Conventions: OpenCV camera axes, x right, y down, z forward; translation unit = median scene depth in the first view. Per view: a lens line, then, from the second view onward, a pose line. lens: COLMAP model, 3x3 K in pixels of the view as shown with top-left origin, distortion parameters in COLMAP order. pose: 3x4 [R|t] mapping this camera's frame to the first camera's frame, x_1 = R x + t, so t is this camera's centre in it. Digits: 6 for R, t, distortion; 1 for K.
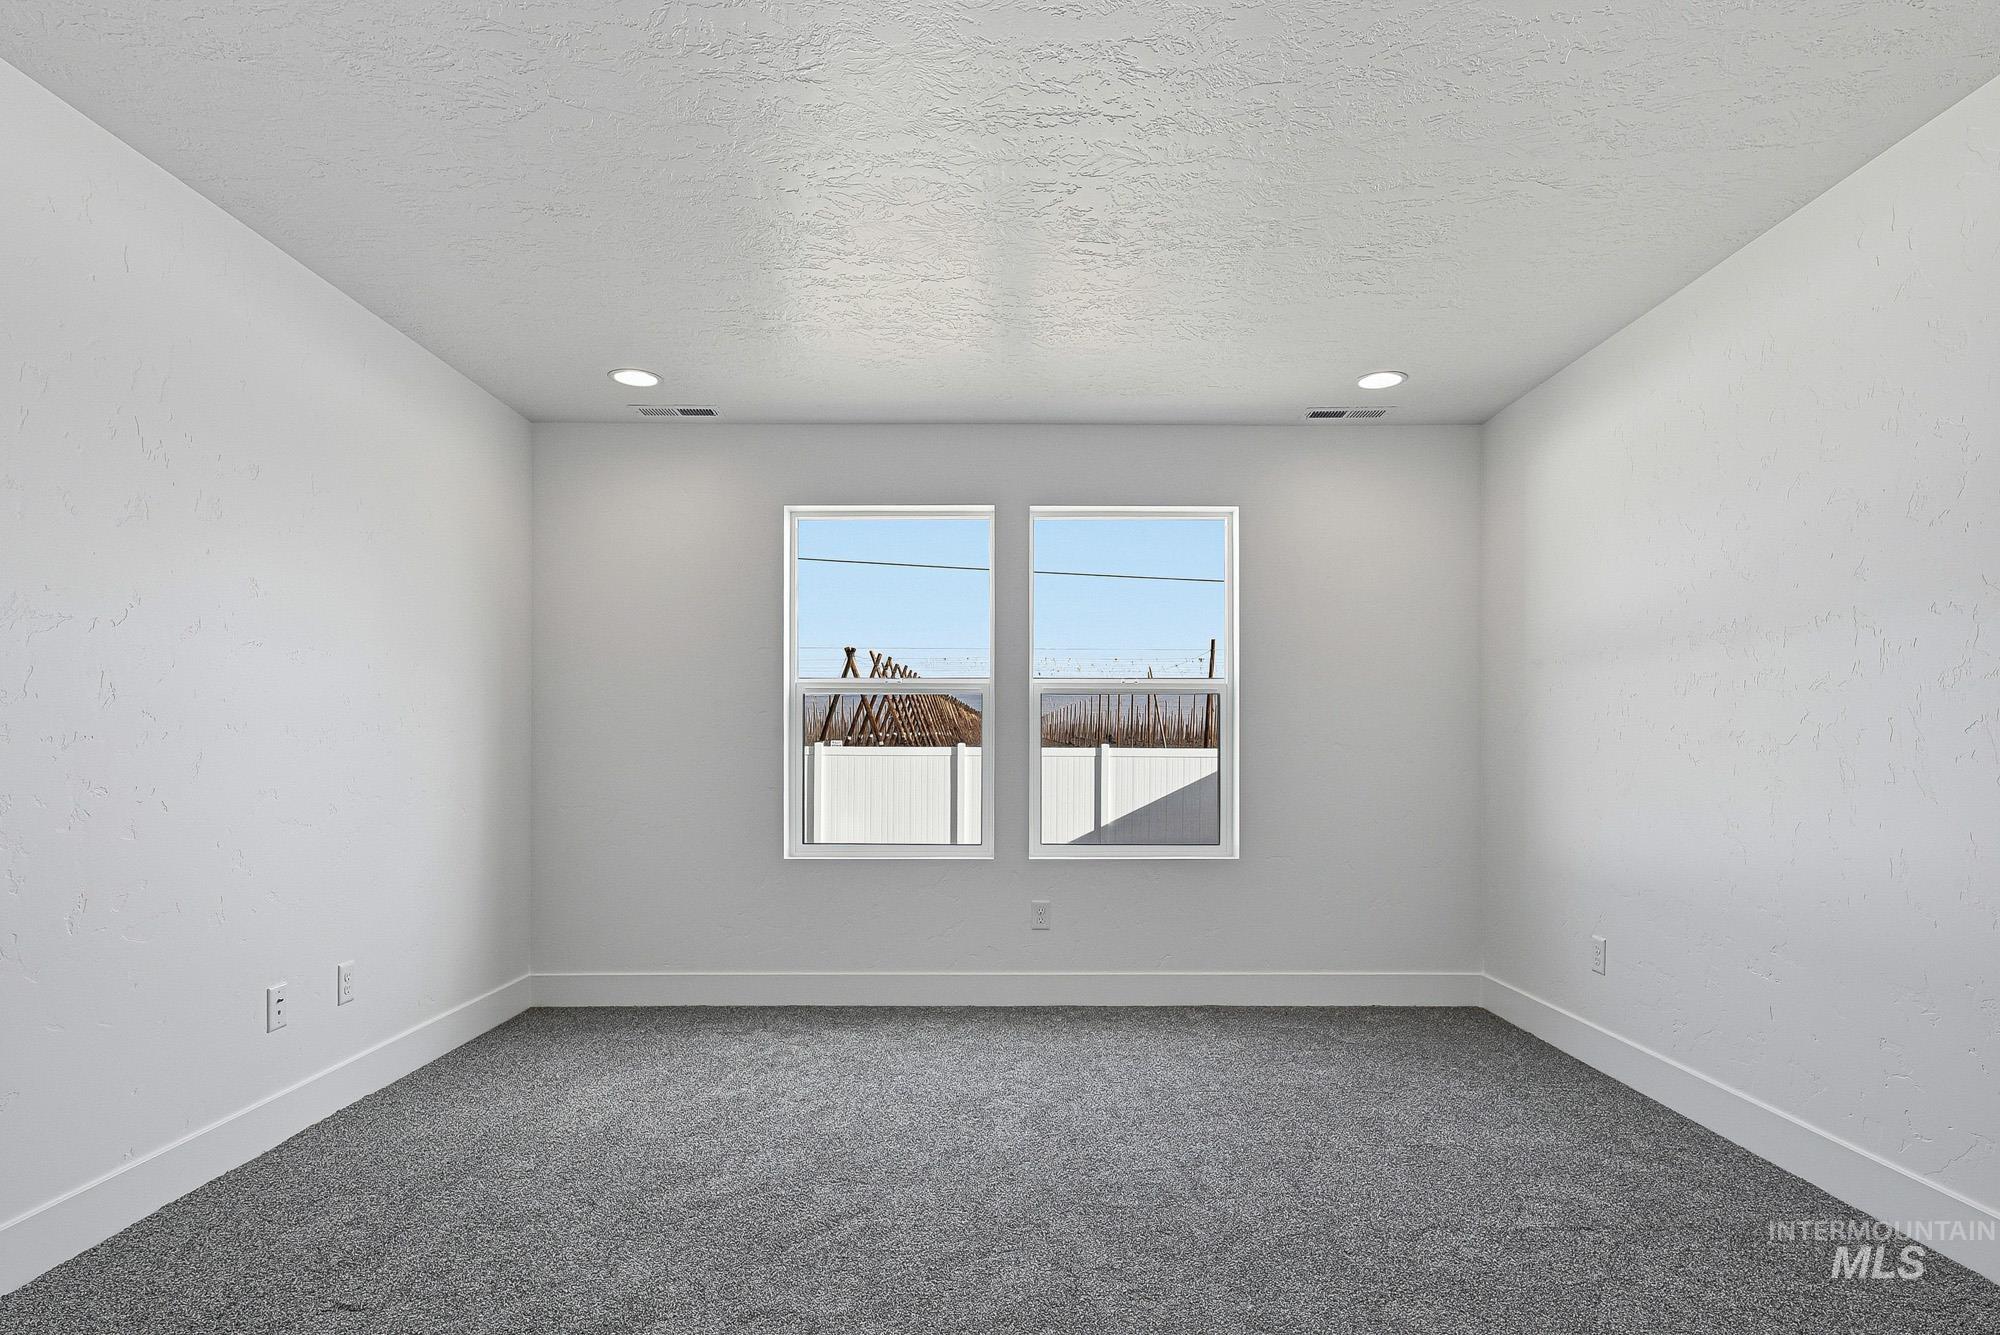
lens RADIAL K [[1094.1, 0, 1002.7], [0, 1094.1, 704.8], [0, 0, 1]] dist [0.002305, -0.000848]
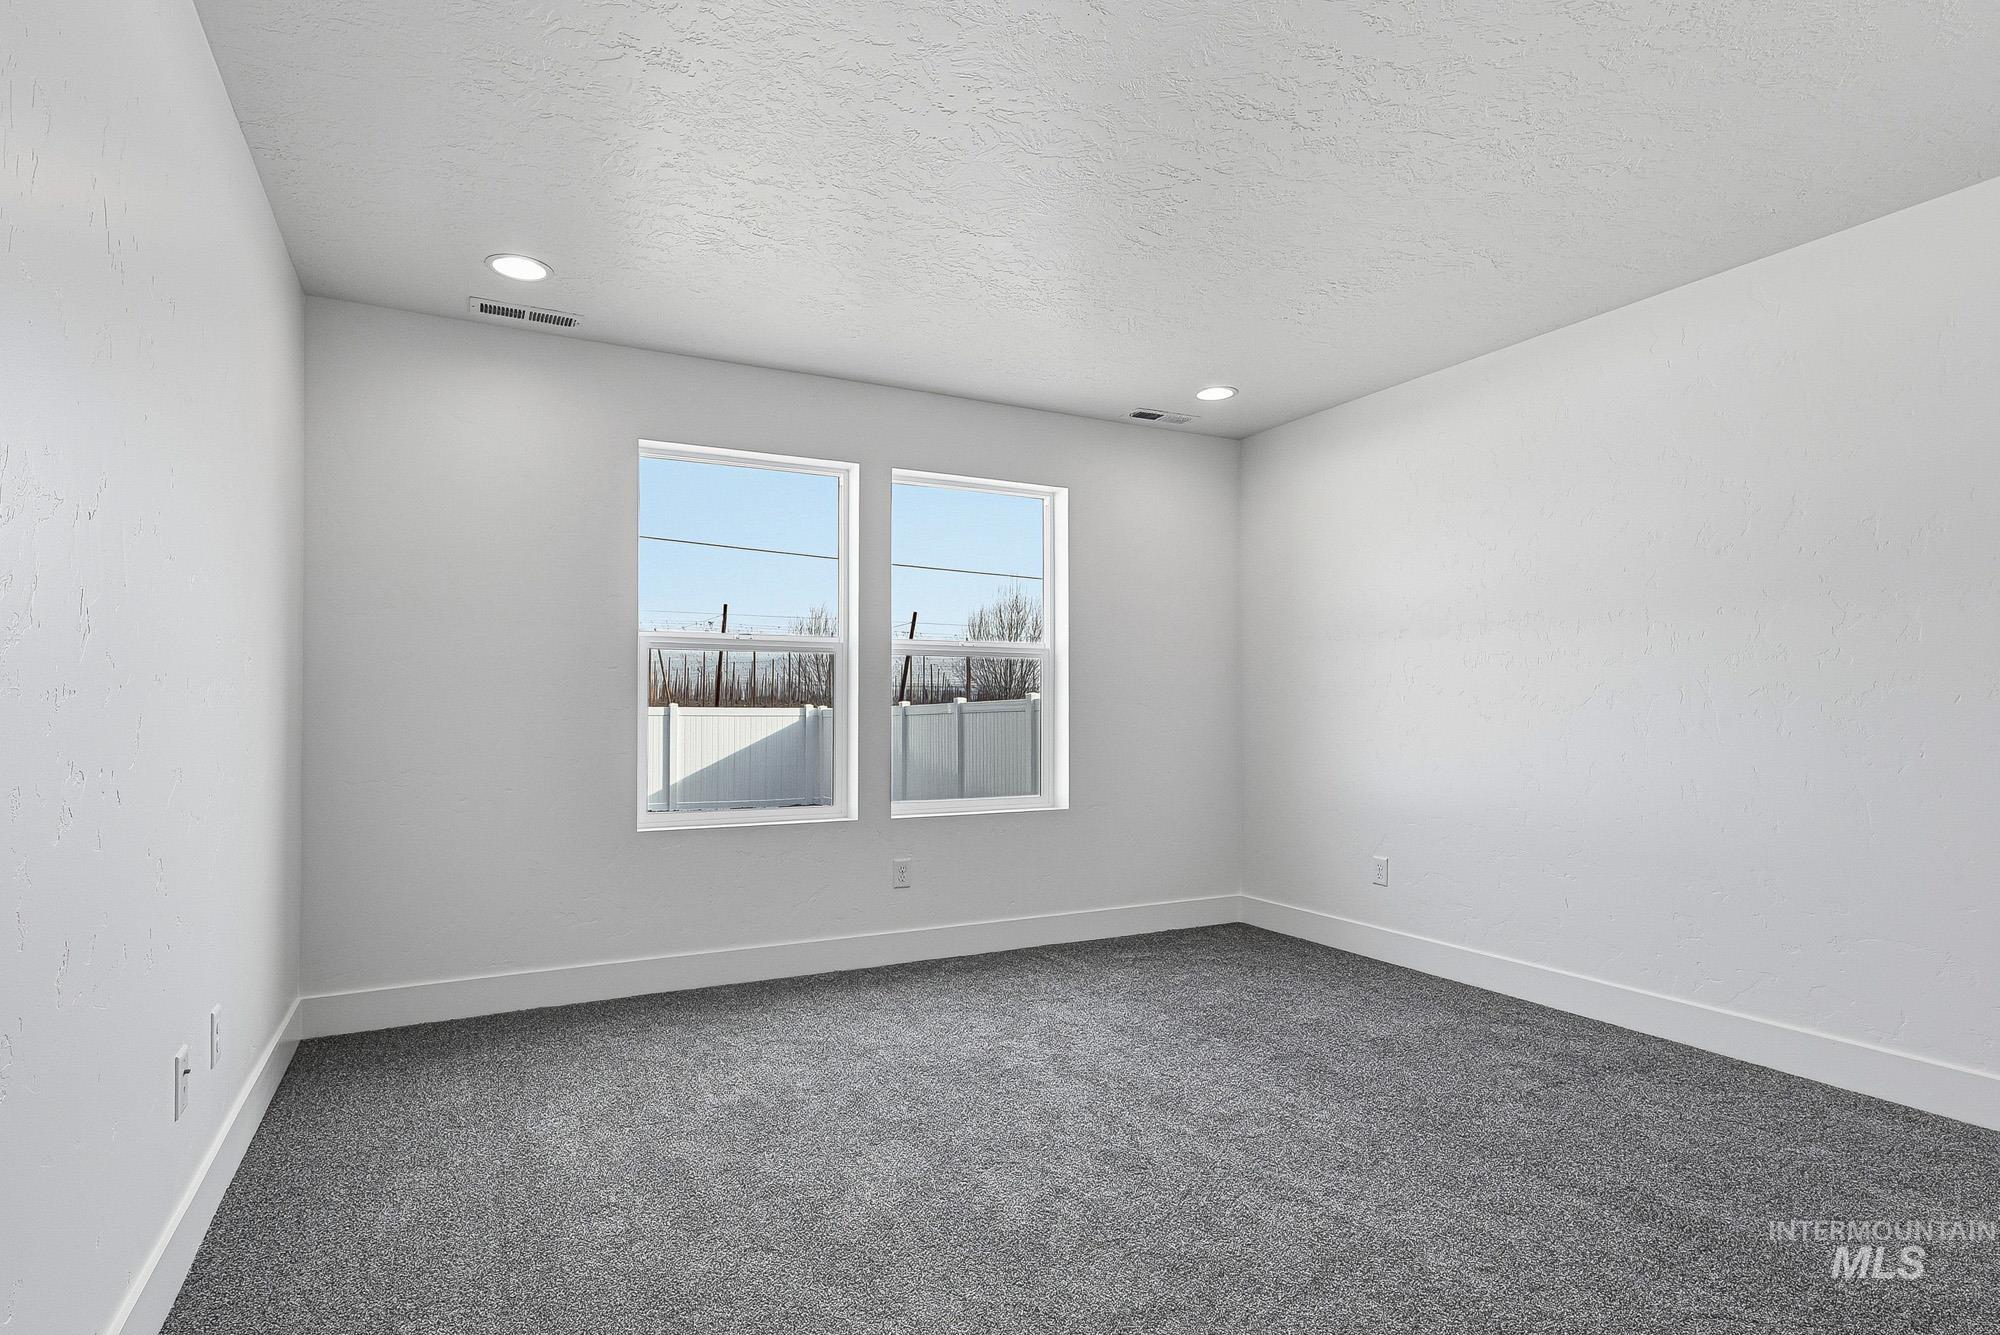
lens RADIAL K [[1015.1, 0, 1000.0], [0, 1015.1, 667.5], [0, 0, 1]] dist [0.002252, 0.000063]
pose [[0.892091, 0.016655, 0.451549, -0.315237], [-0.017098, 0.999849, -0.003099, 0.003151], [-0.451532, -0.004956, 0.892241, 0.123247]]
